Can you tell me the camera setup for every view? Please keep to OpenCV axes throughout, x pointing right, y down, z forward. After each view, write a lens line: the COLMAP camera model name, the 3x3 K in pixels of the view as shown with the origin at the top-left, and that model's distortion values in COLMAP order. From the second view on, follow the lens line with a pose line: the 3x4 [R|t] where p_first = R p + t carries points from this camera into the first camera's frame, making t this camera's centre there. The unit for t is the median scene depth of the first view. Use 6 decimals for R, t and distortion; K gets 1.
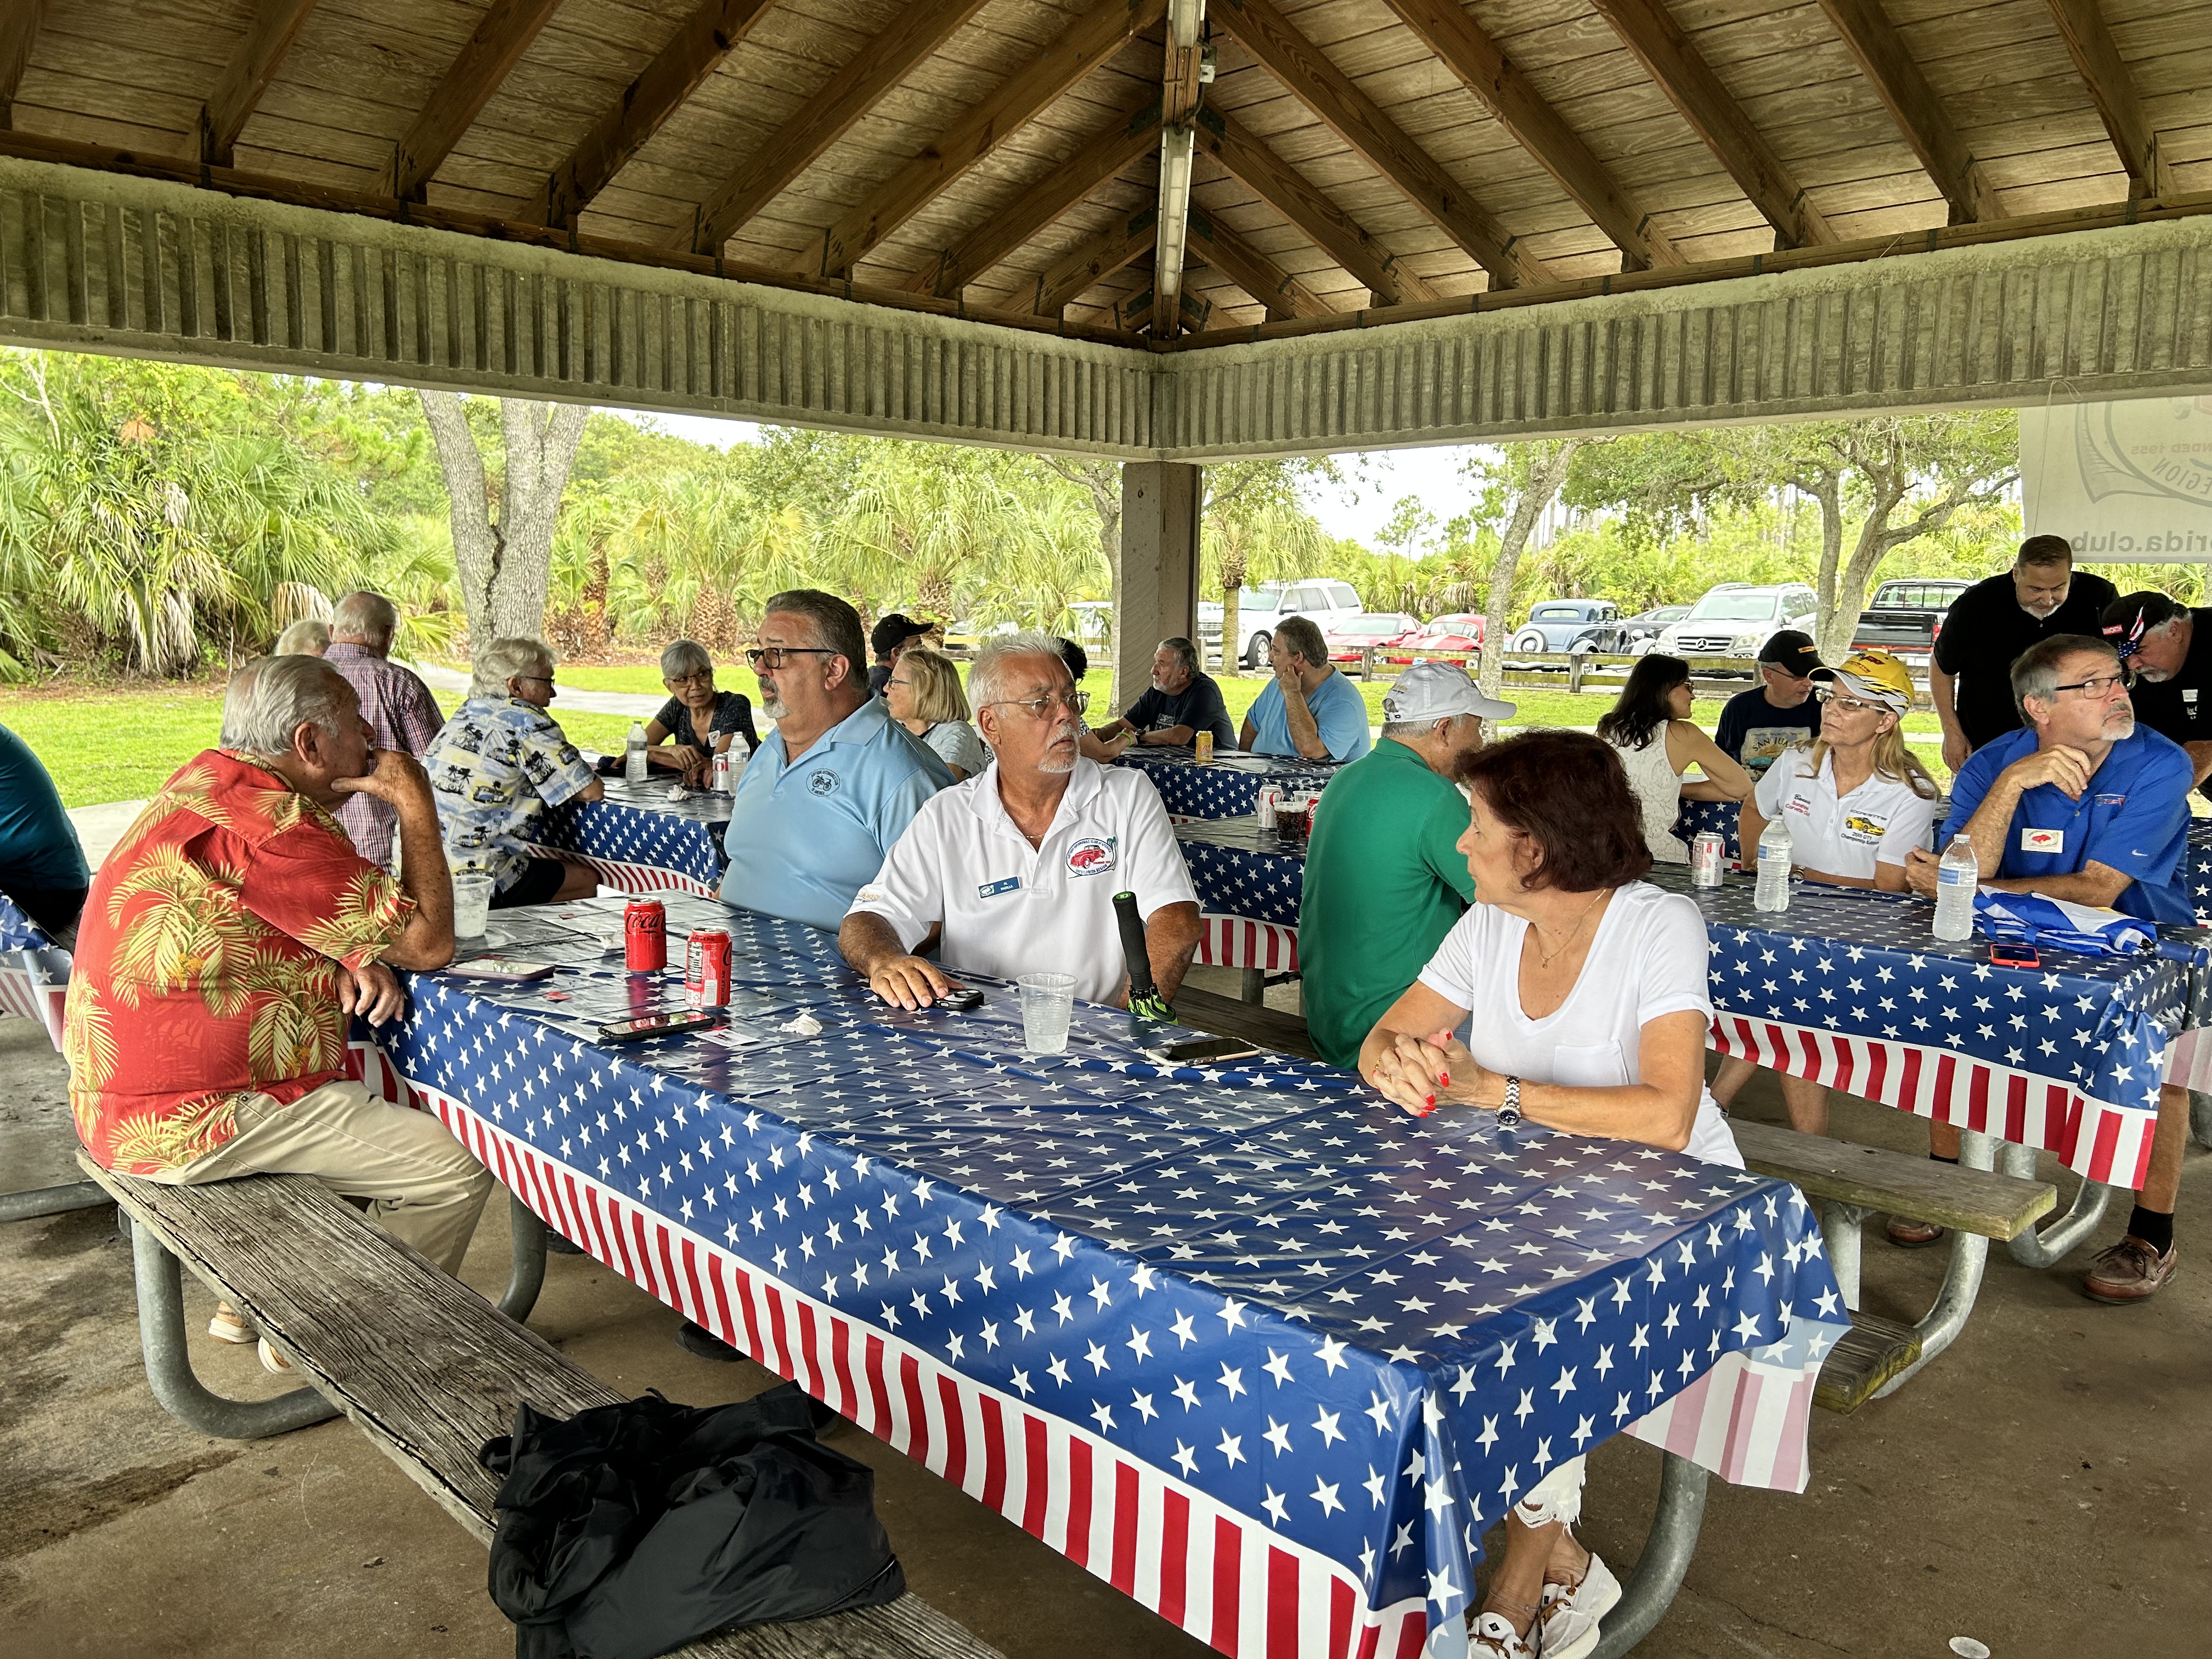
lens RADIAL K [[1665.7, 0, 1125.9], [0, 1665.7, 829.2], [0, 0, 1]] dist [0.052589, -0.057258]
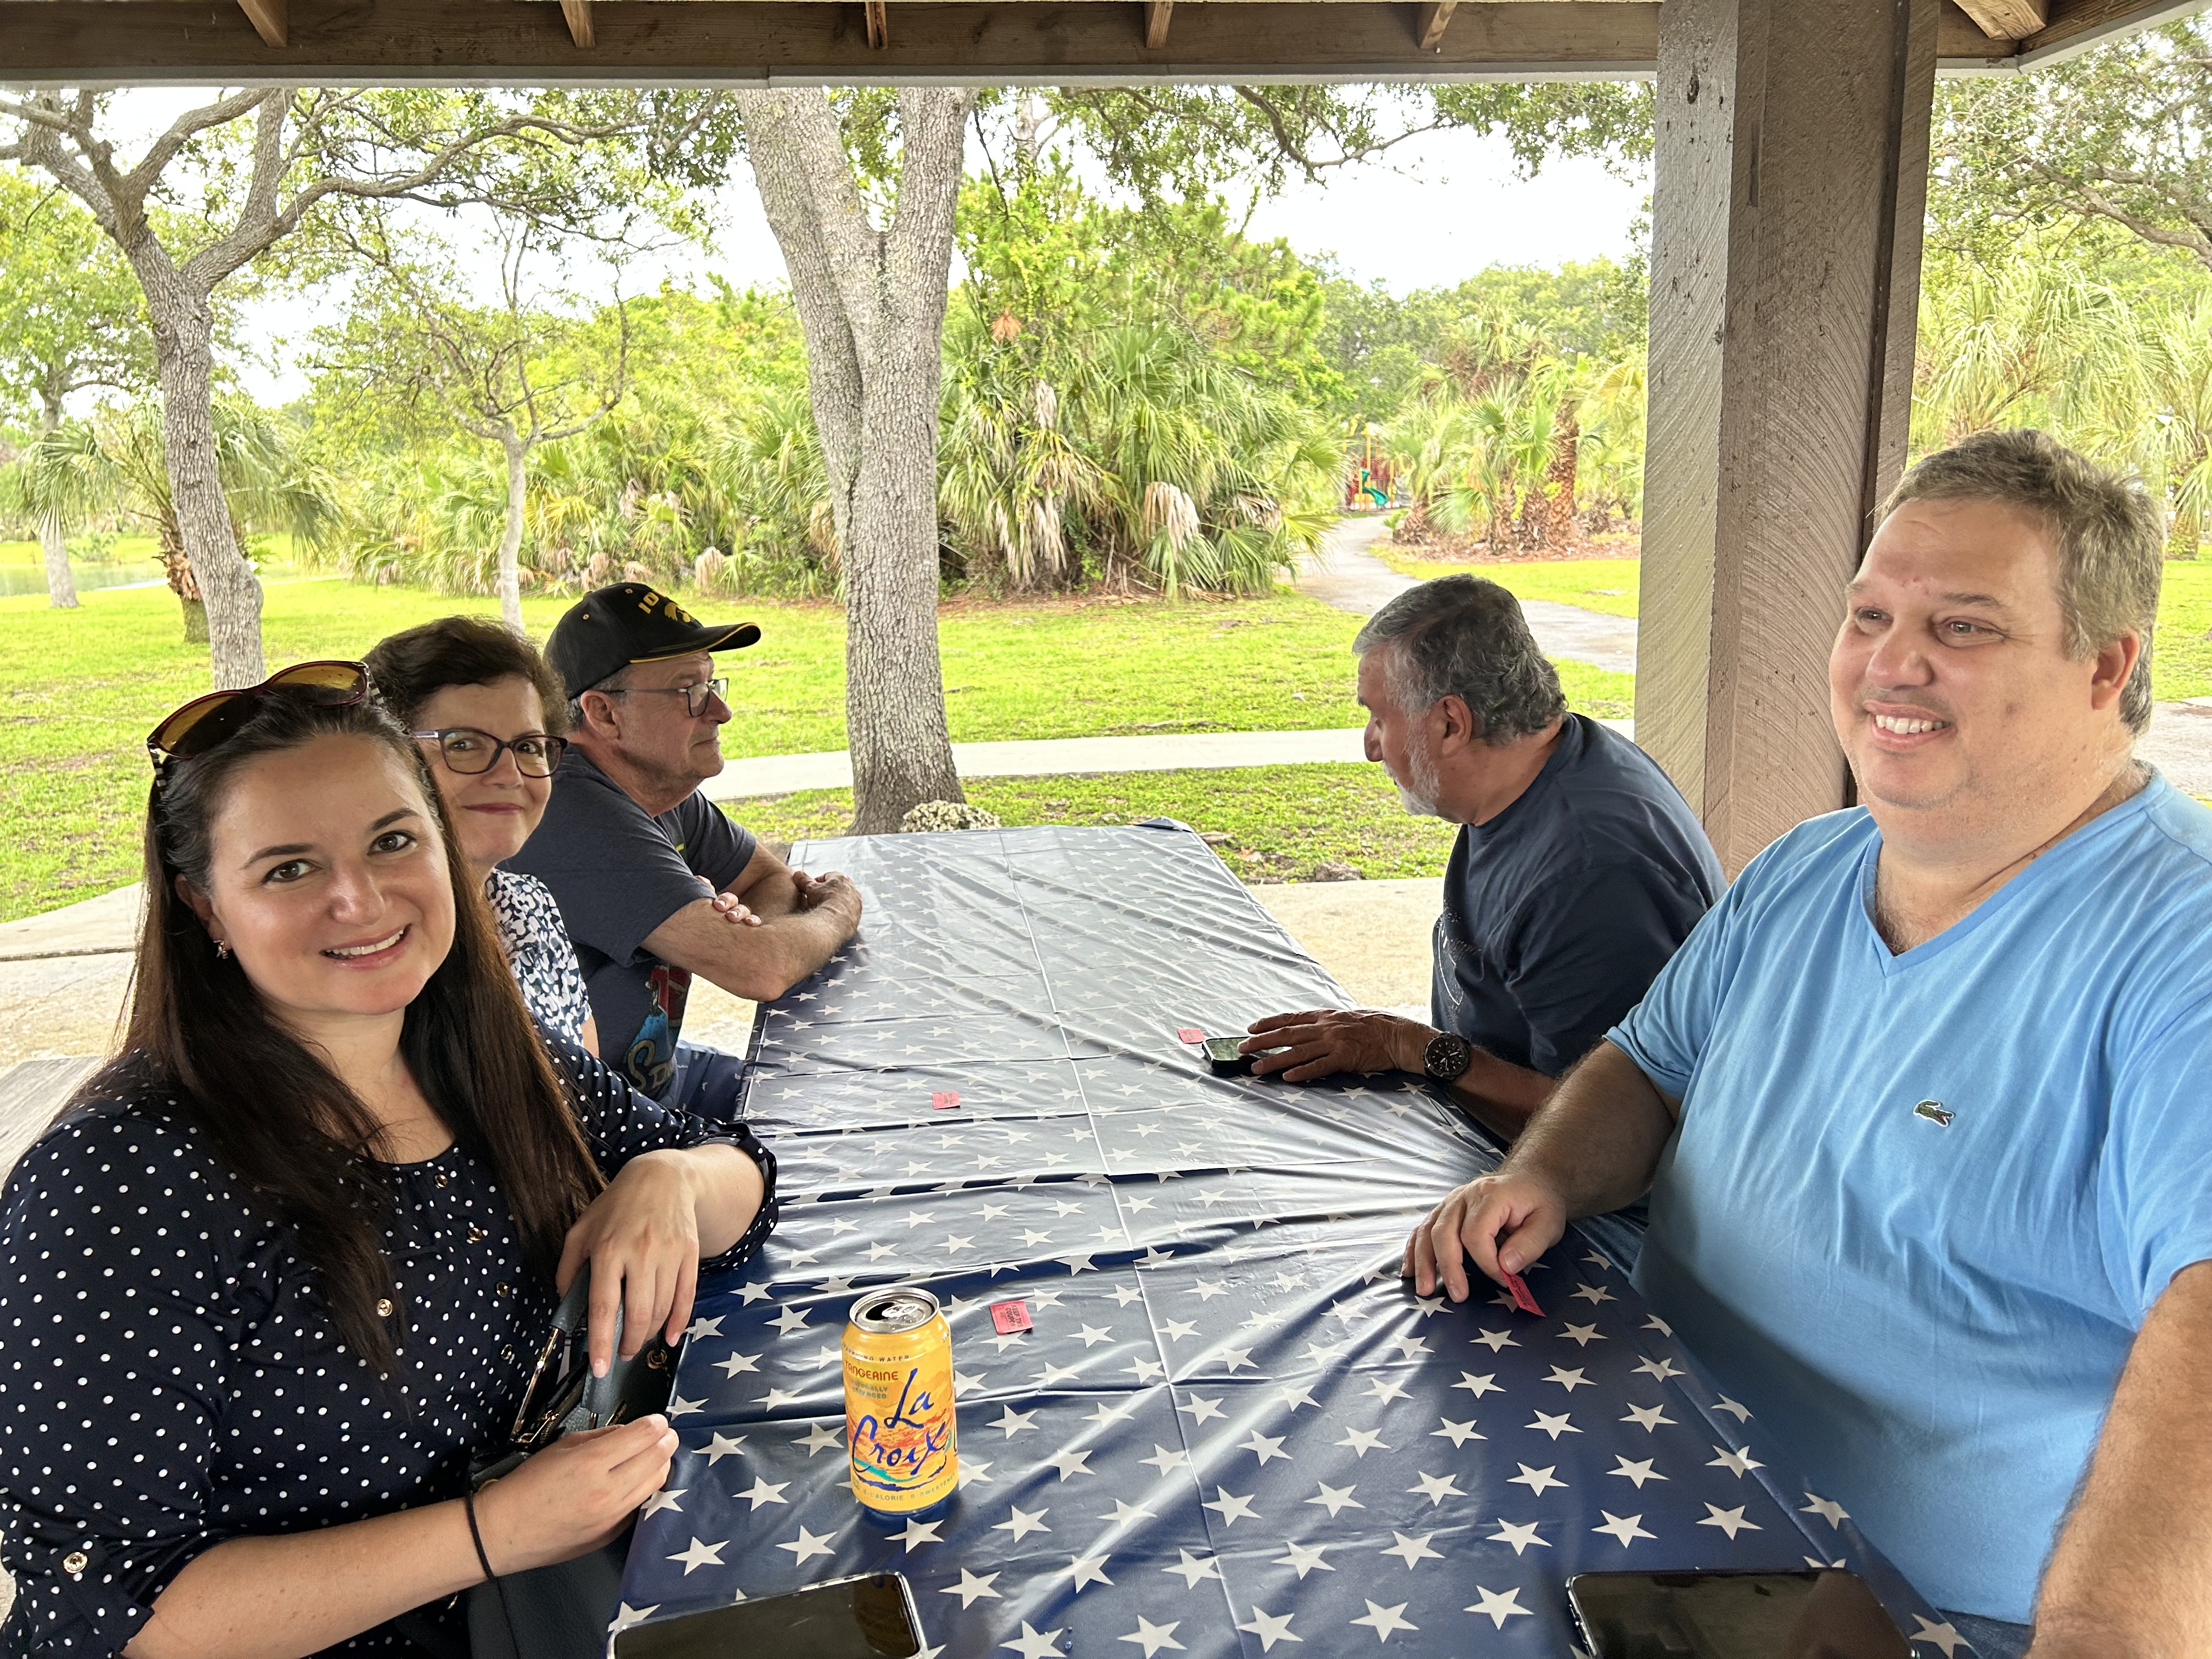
lens RADIAL K [[1665.7, 0, 1110.9], [0, 1665.7, 852.5], [0, 0, 1]] dist [0.052589, -0.057258]
pose [[0.796243, 0.086393, -0.598776, 0.045770], [-0.035597, 0.994727, 0.096186, -0.035237], [0.603928, -0.055273, 0.795120, 0.268751]]
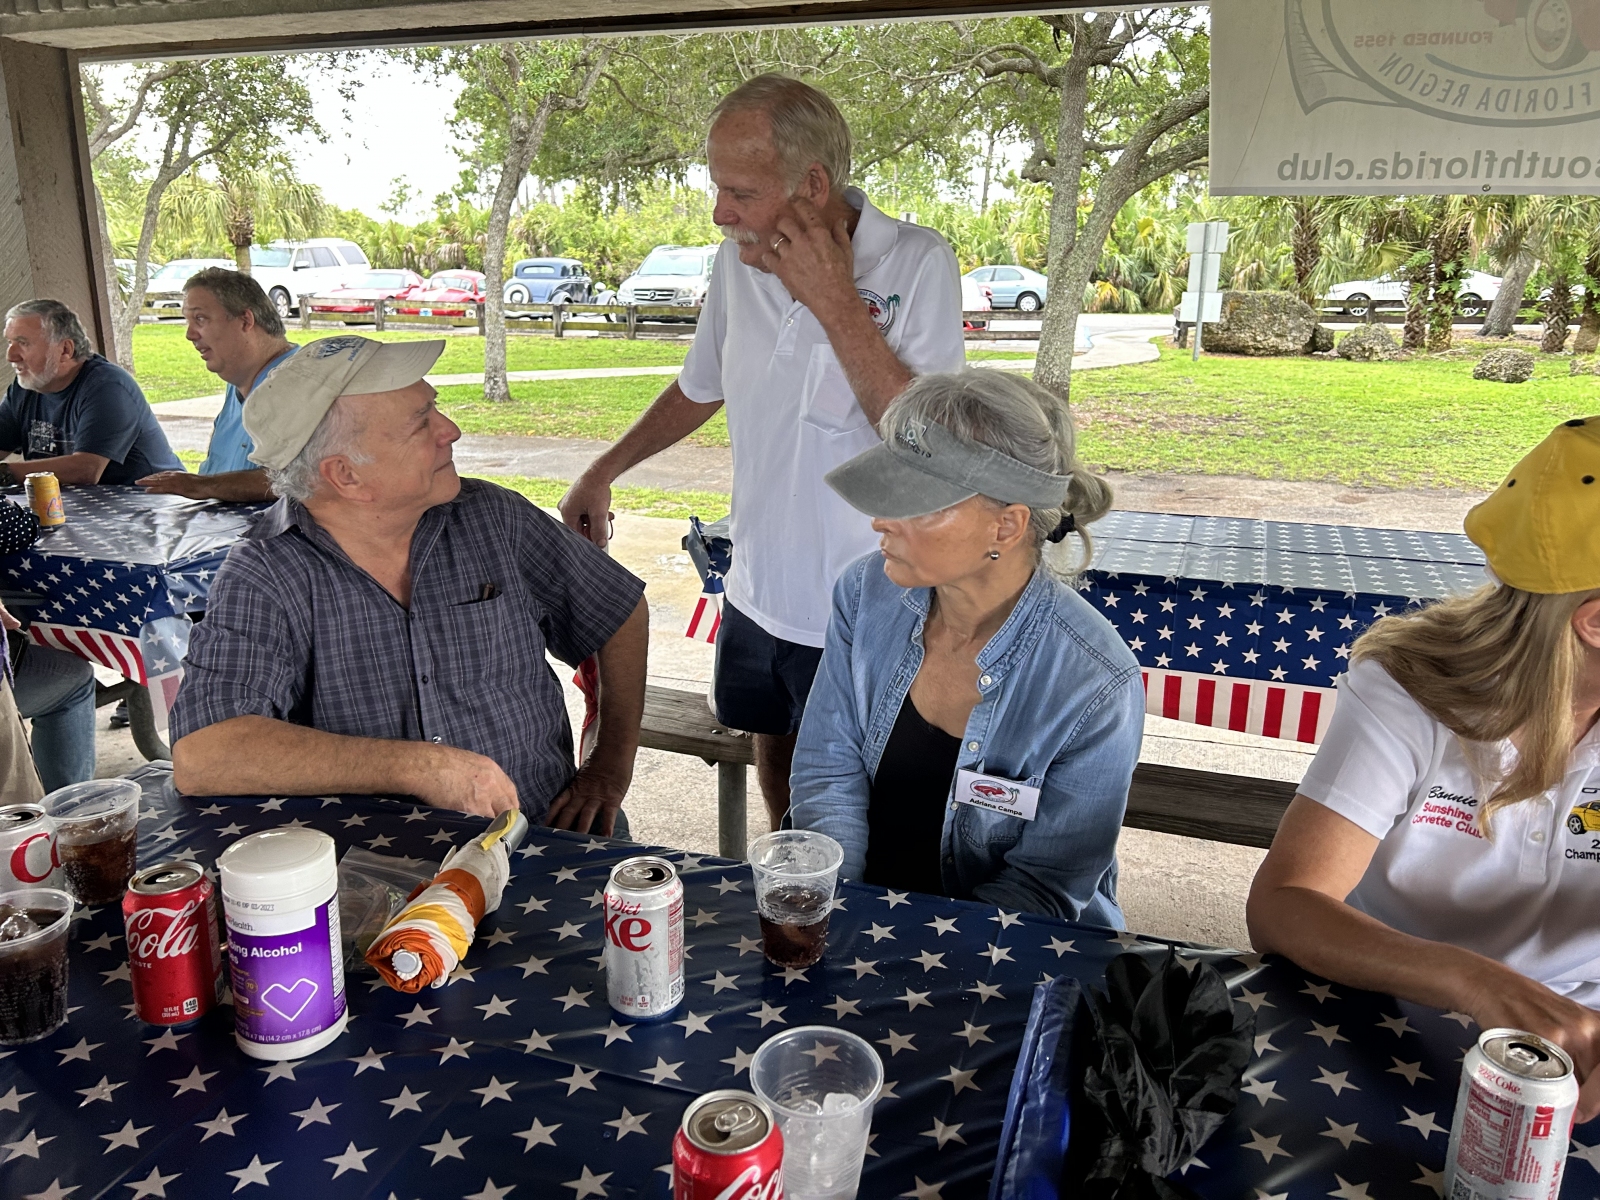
lens RADIAL K [[1204.8, 0, 783.0], [0, 1204.8, 591.9], [0, 0, 1]] dist [0.052589, -0.057258]
pose [[0.898595, -0.120277, 0.421971, 0.026998], [0.064023, 0.987345, 0.145090, -0.019820], [-0.434082, -0.103361, 0.894924, 0.155233]]
